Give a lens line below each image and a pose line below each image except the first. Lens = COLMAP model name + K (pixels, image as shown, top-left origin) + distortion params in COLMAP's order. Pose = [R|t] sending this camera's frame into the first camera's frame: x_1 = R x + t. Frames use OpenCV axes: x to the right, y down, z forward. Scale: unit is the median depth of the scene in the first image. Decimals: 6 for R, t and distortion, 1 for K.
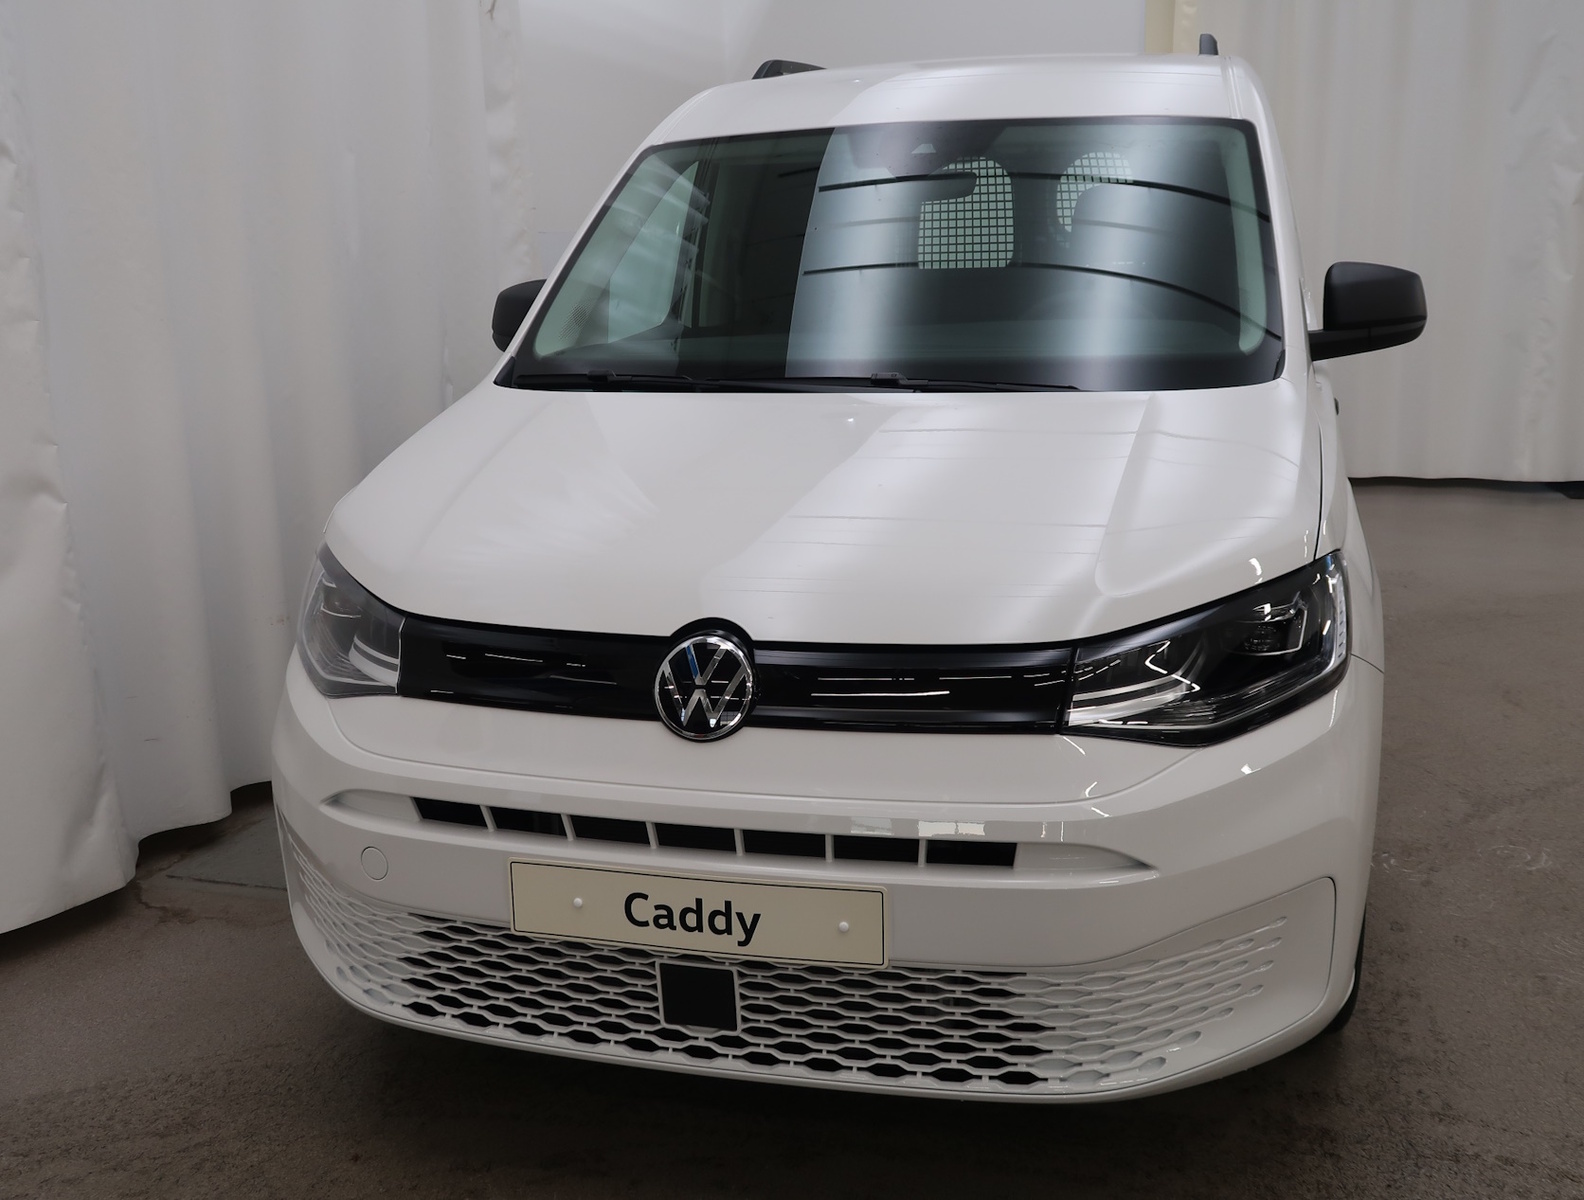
lens RADIAL K [[1514.7, 0, 792.0], [0, 1514.7, 600.0], [0, 0, 1]] dist [0.004162, 0.003863]
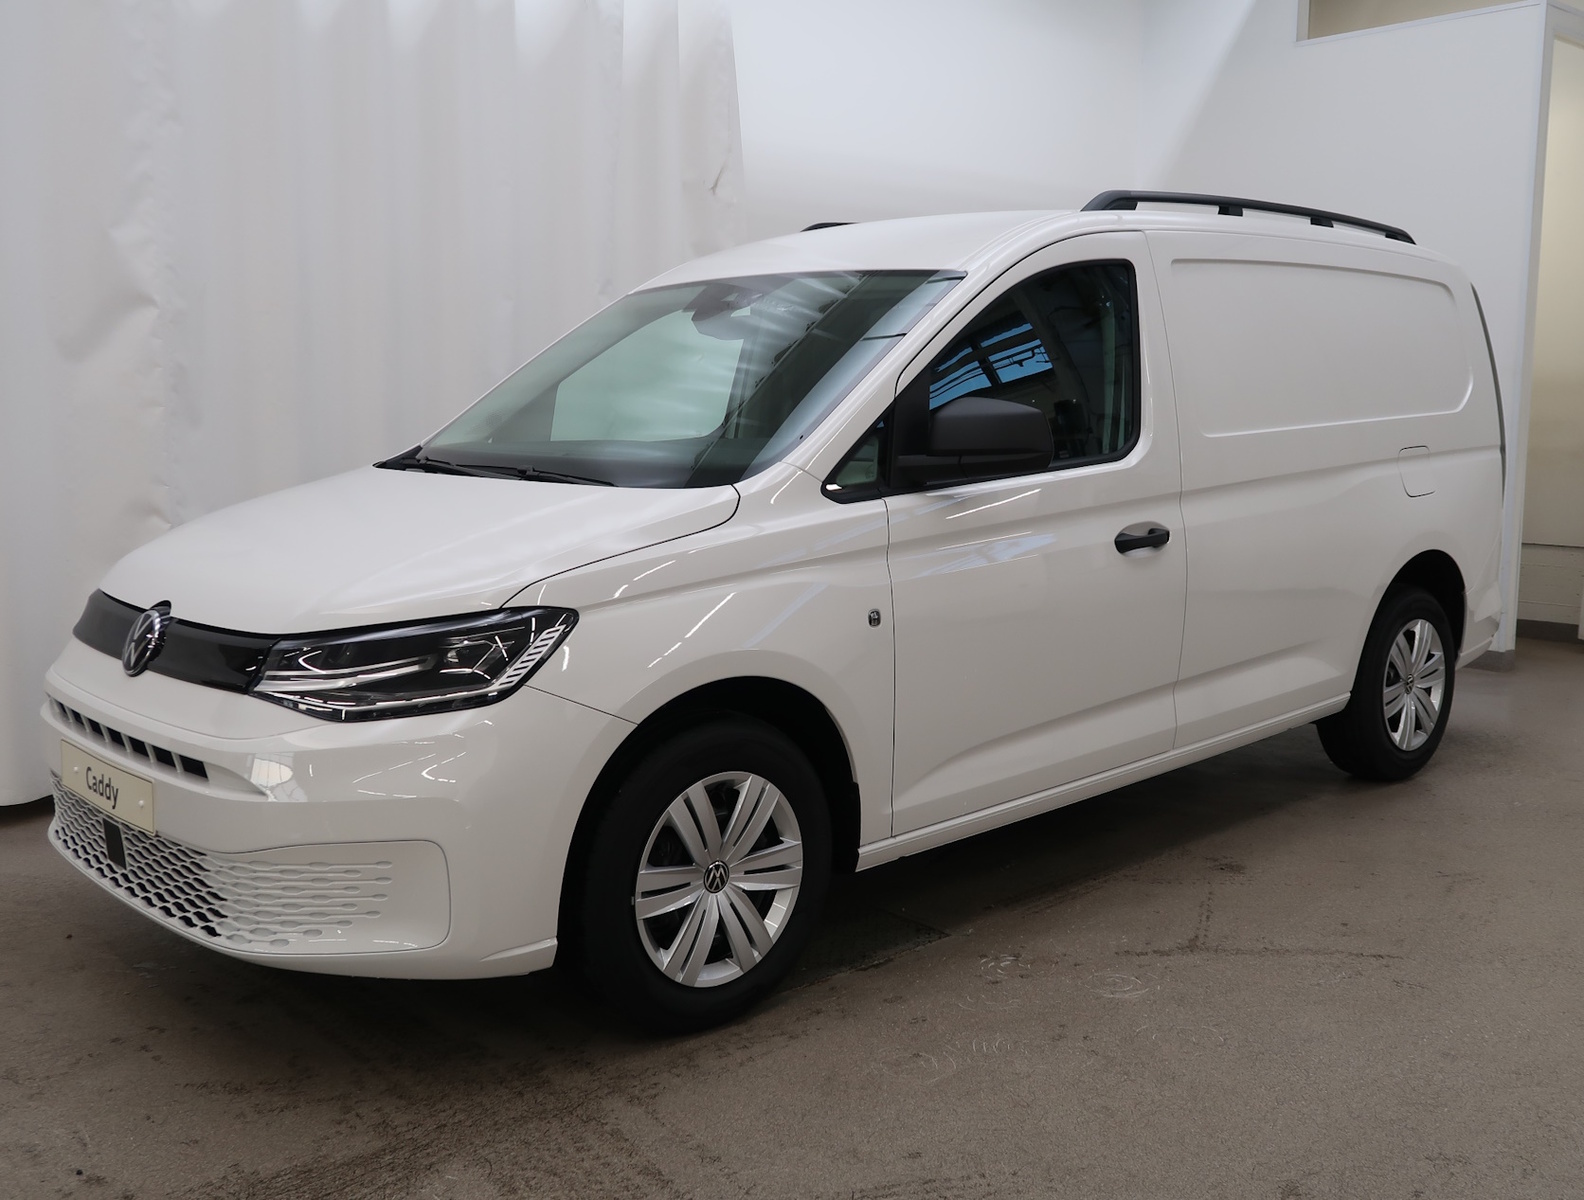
lens RADIAL K [[1514.7, 0, 792.0], [0, 1514.7, 600.0], [0, 0, 1]] dist [0.004162, 0.003863]
pose [[0.851117, 0.099660, -0.515430, 1.249725], [-0.144071, 0.988461, -0.046779, -0.008456], [0.504821, 0.114073, 0.855654, 0.005089]]
